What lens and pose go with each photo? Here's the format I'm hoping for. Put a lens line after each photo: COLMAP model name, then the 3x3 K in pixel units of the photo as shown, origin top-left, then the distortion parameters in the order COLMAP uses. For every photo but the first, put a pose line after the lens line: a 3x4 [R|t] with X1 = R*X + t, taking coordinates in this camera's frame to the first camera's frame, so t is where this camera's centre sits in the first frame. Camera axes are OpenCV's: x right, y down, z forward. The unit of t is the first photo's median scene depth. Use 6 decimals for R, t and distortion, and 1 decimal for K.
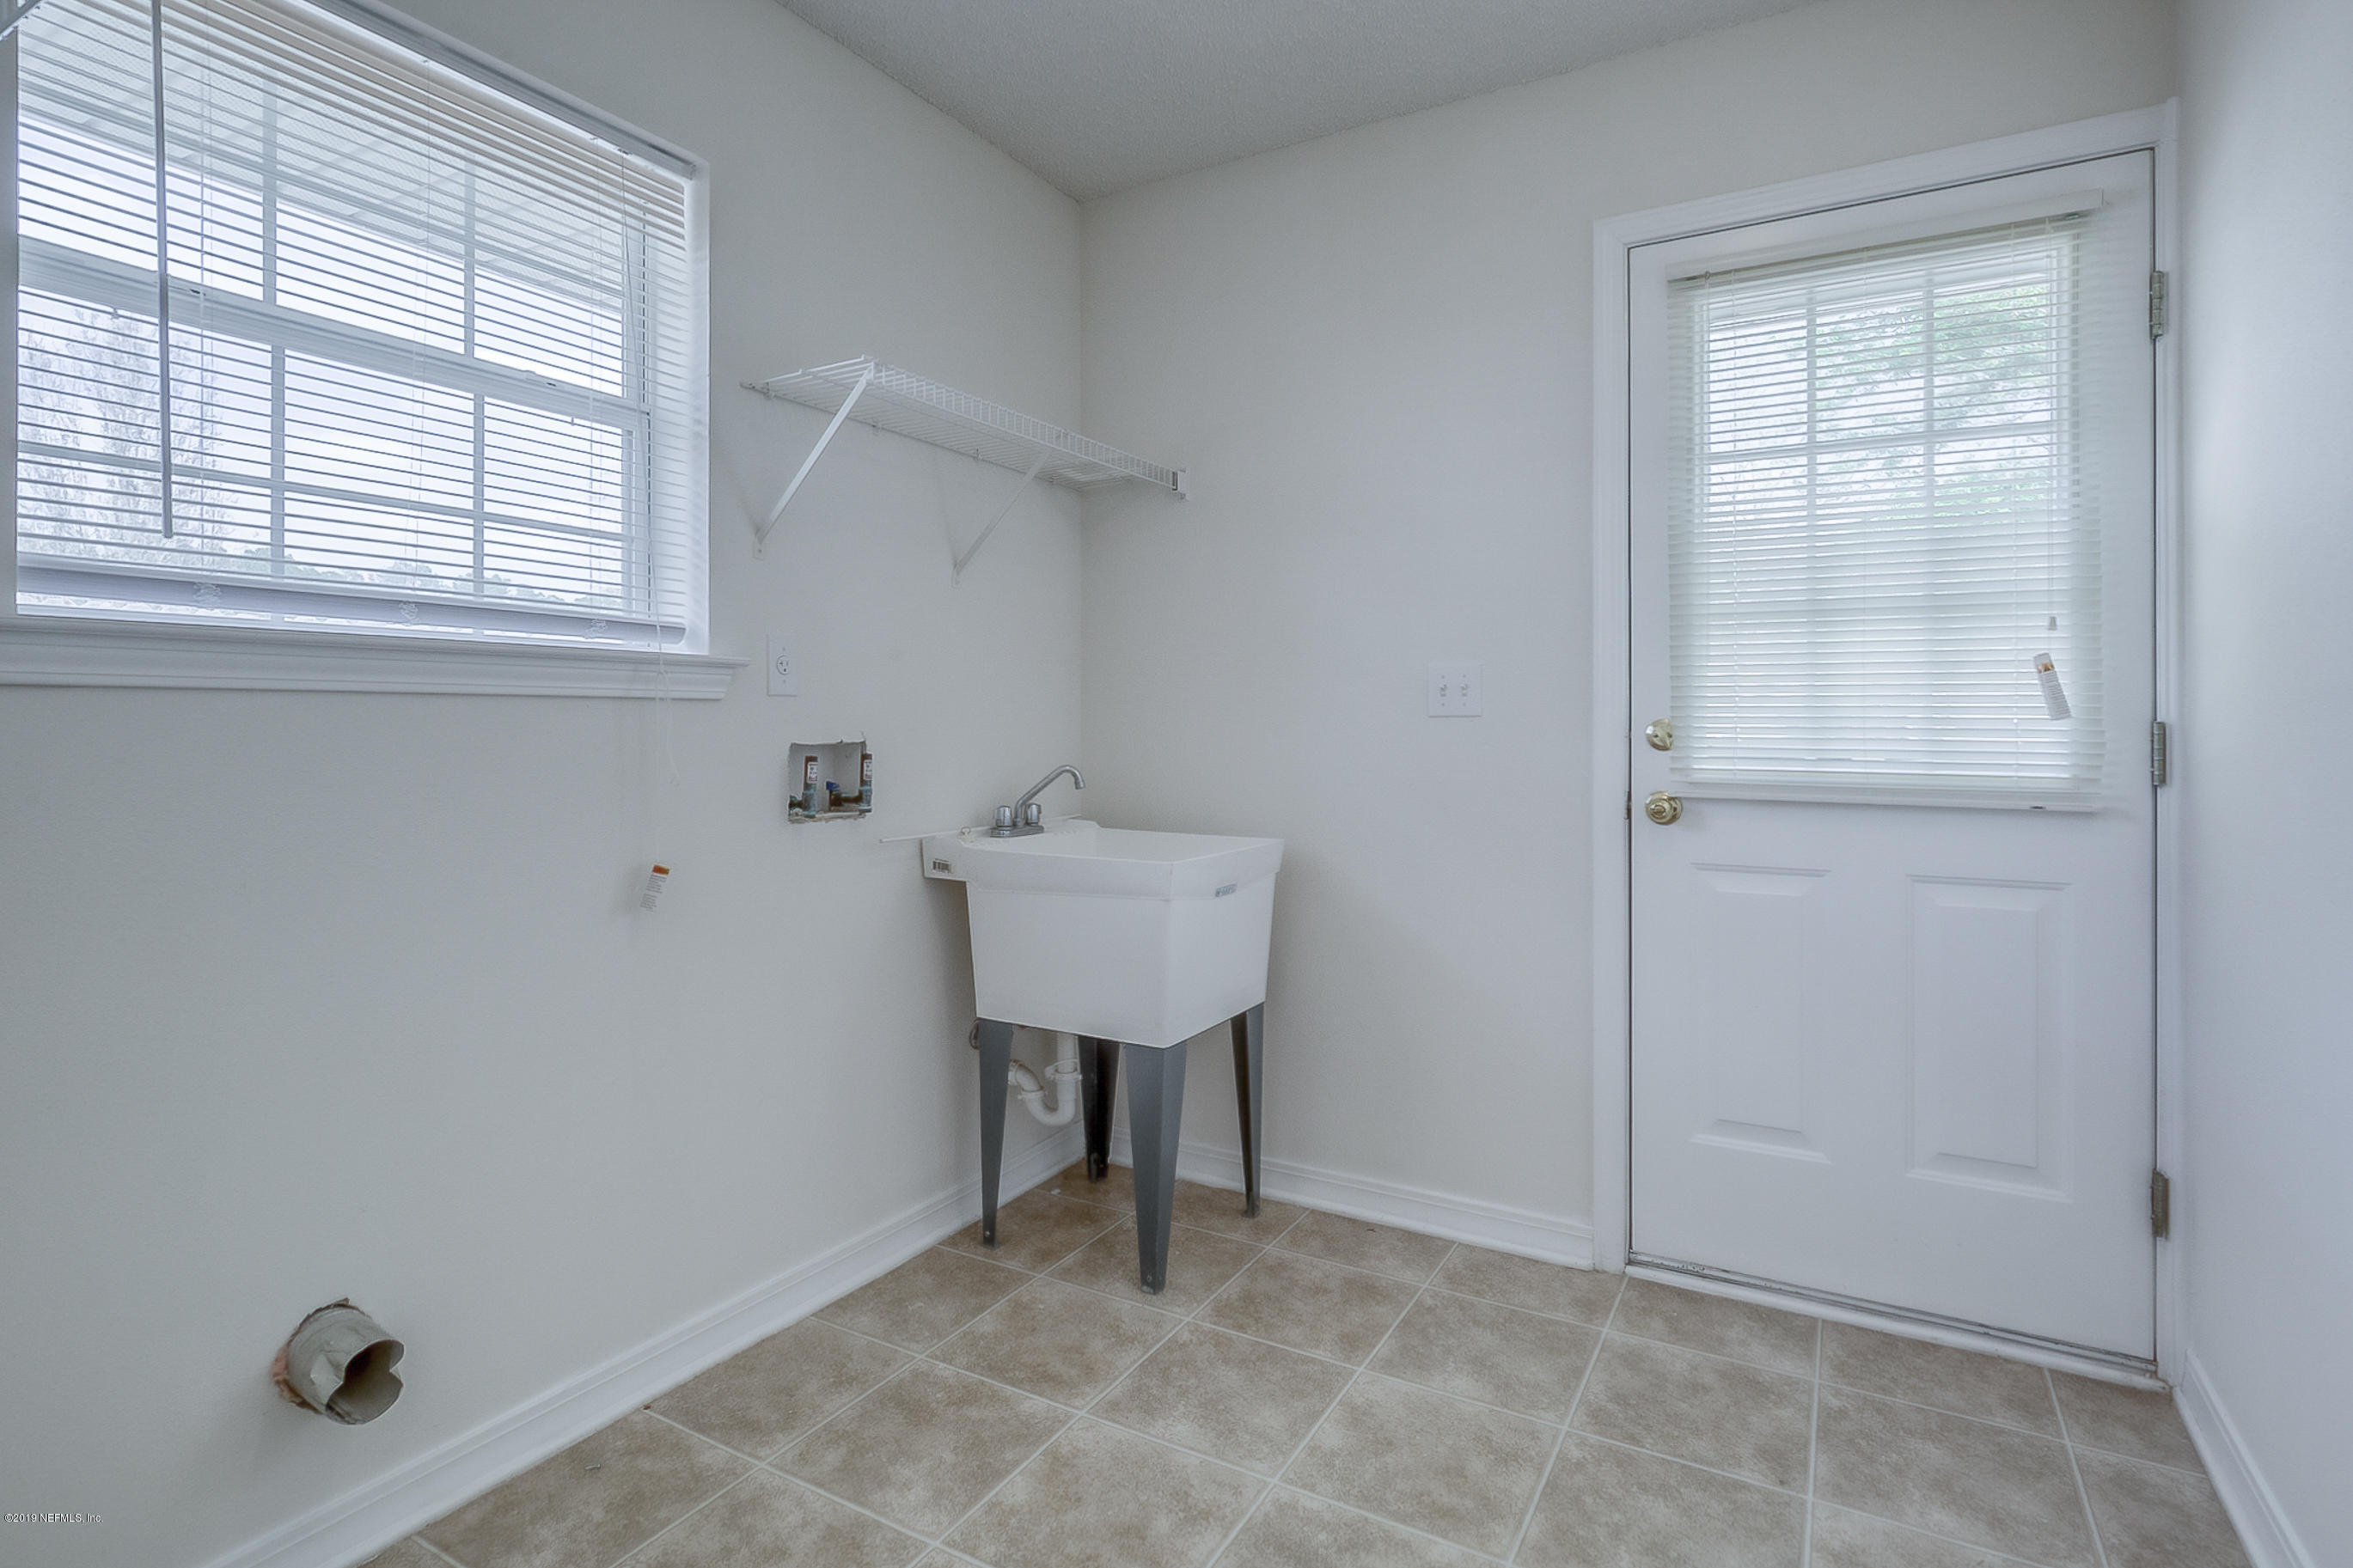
lens RADIAL K [[1167.9, 0, 1179.4], [0, 1167.9, 727.1], [0, 0, 1]] dist [-0.002847, -0.000316]
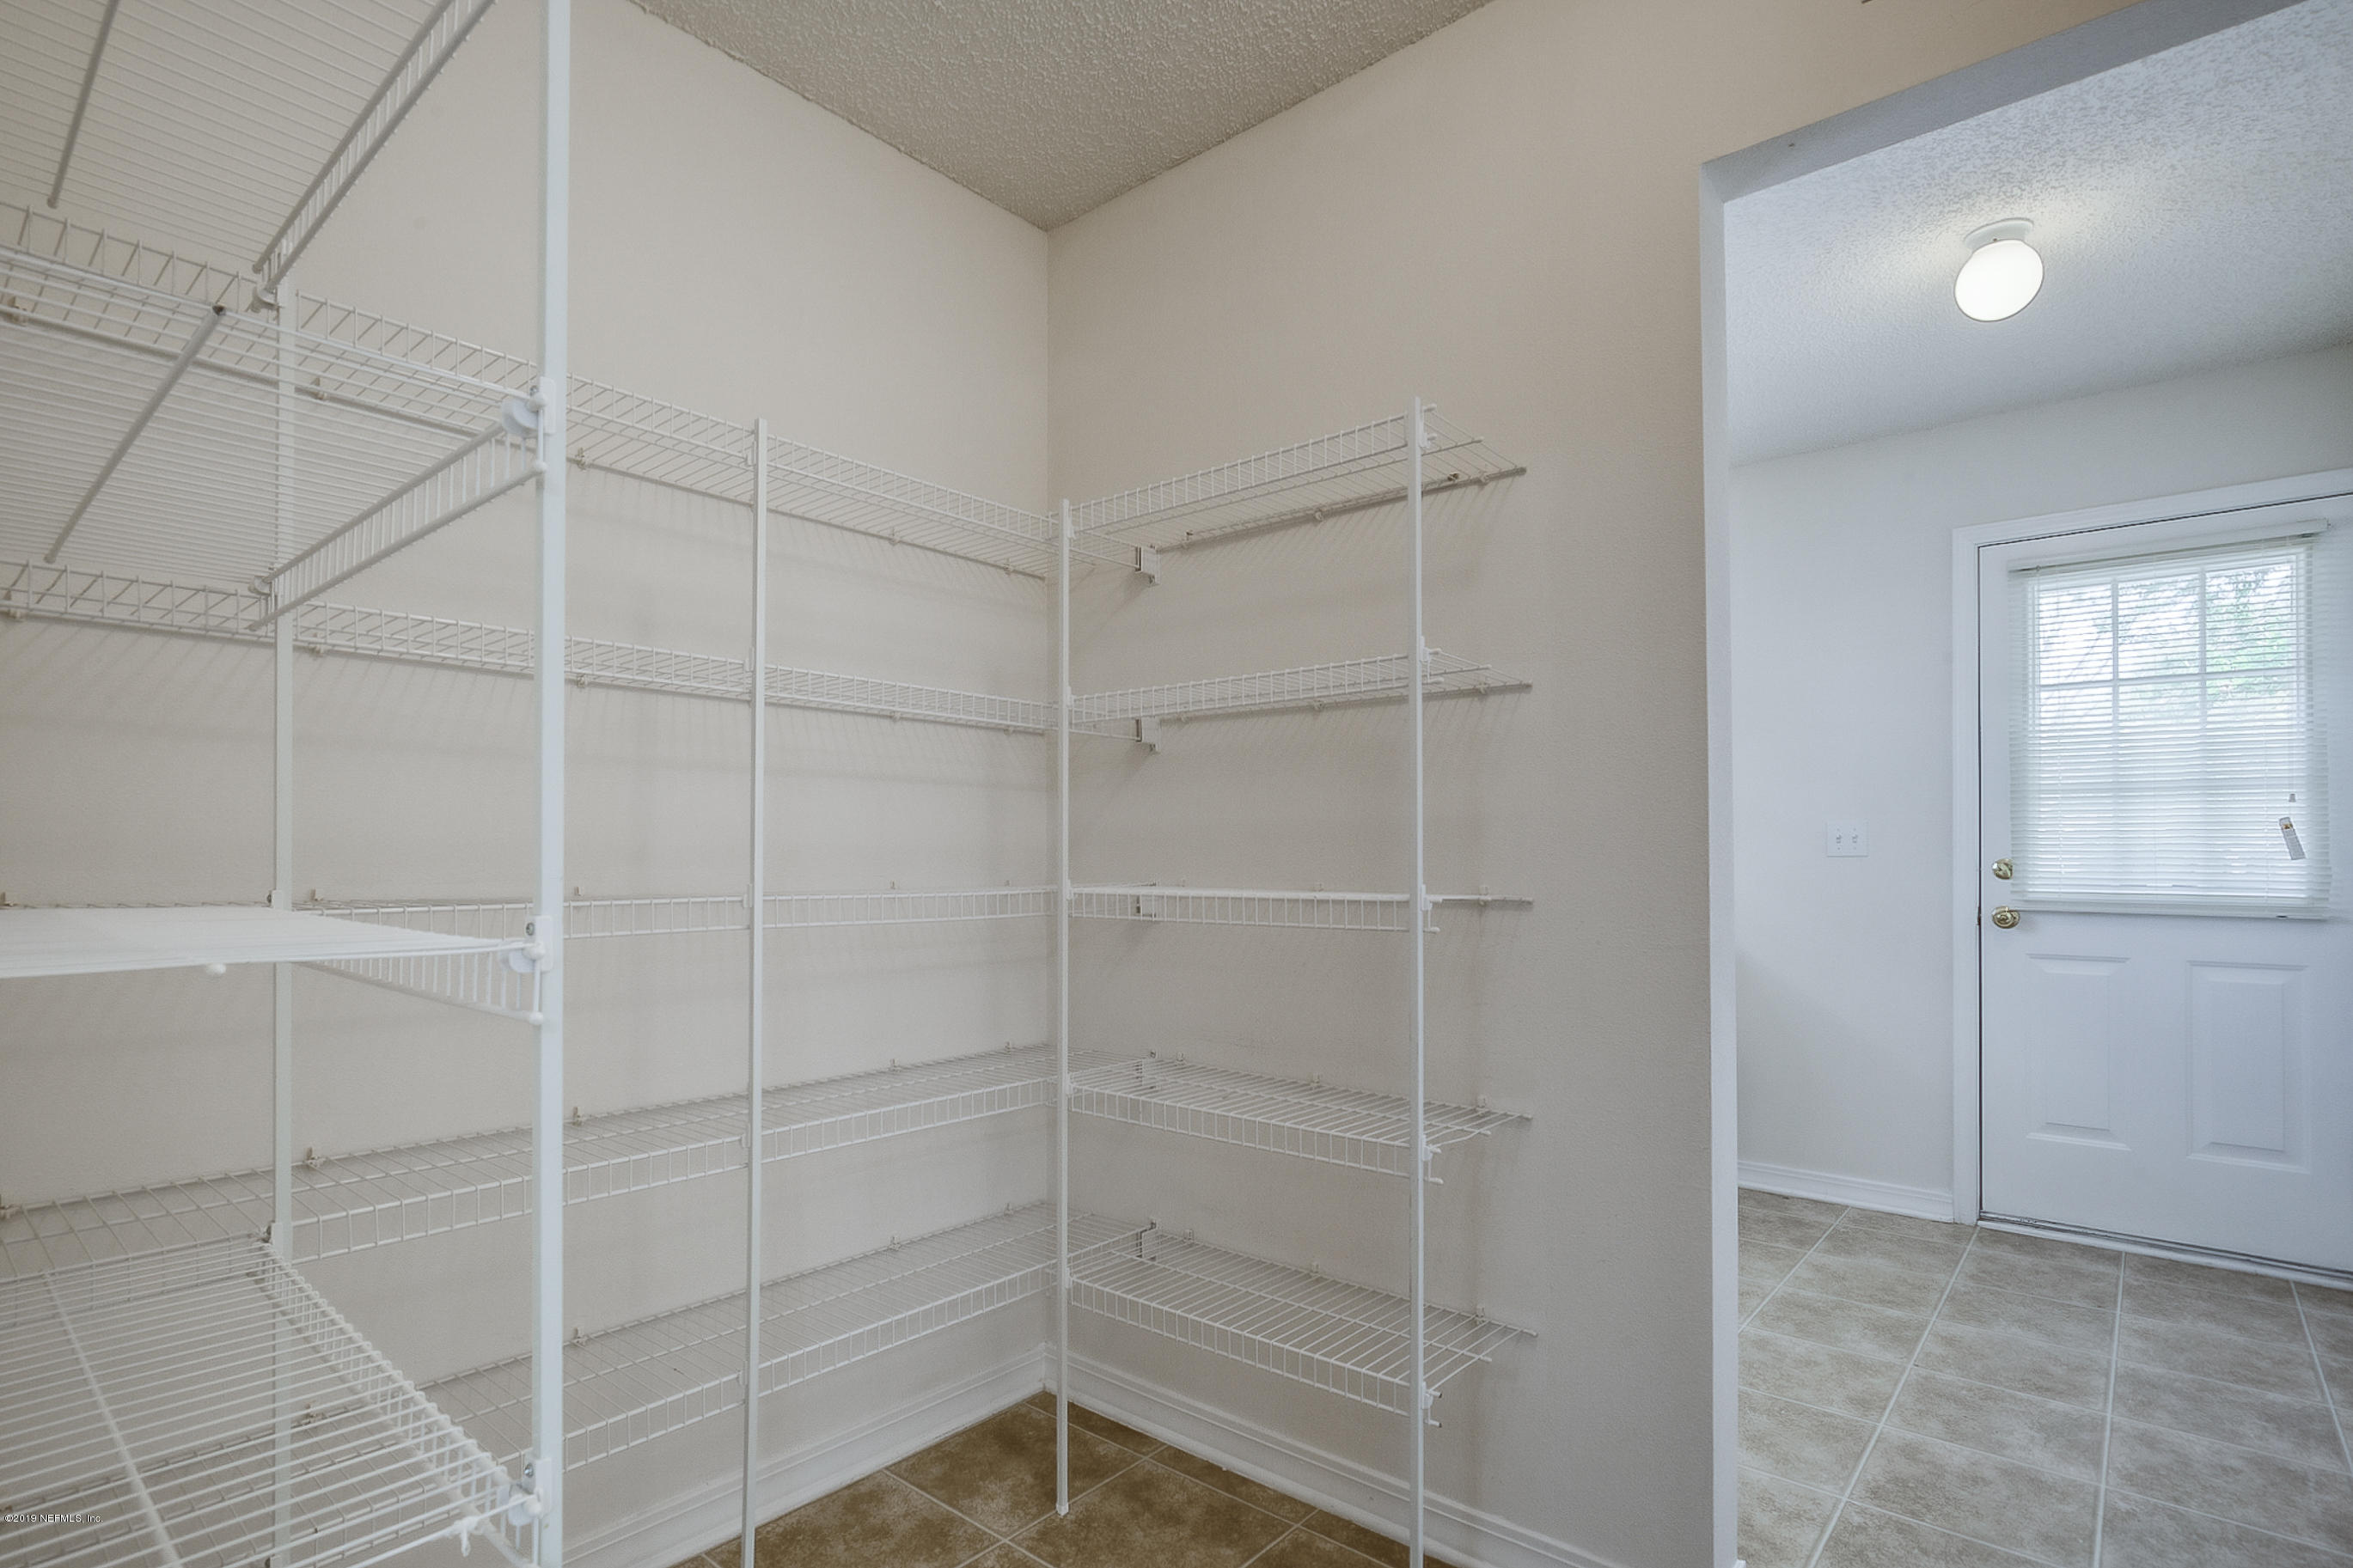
lens RADIAL K [[1148.0, 0, 1173.5], [0, 1148.0, 852.2], [0, 0, 1]] dist [-0.028773, 0.014359]
pose [[0.983724, 0.000818, -0.179682, -0.378599], [-0.002259, 0.999967, -0.007817, -0.001008], [0.179669, 0.008096, 0.983694, -0.635794]]
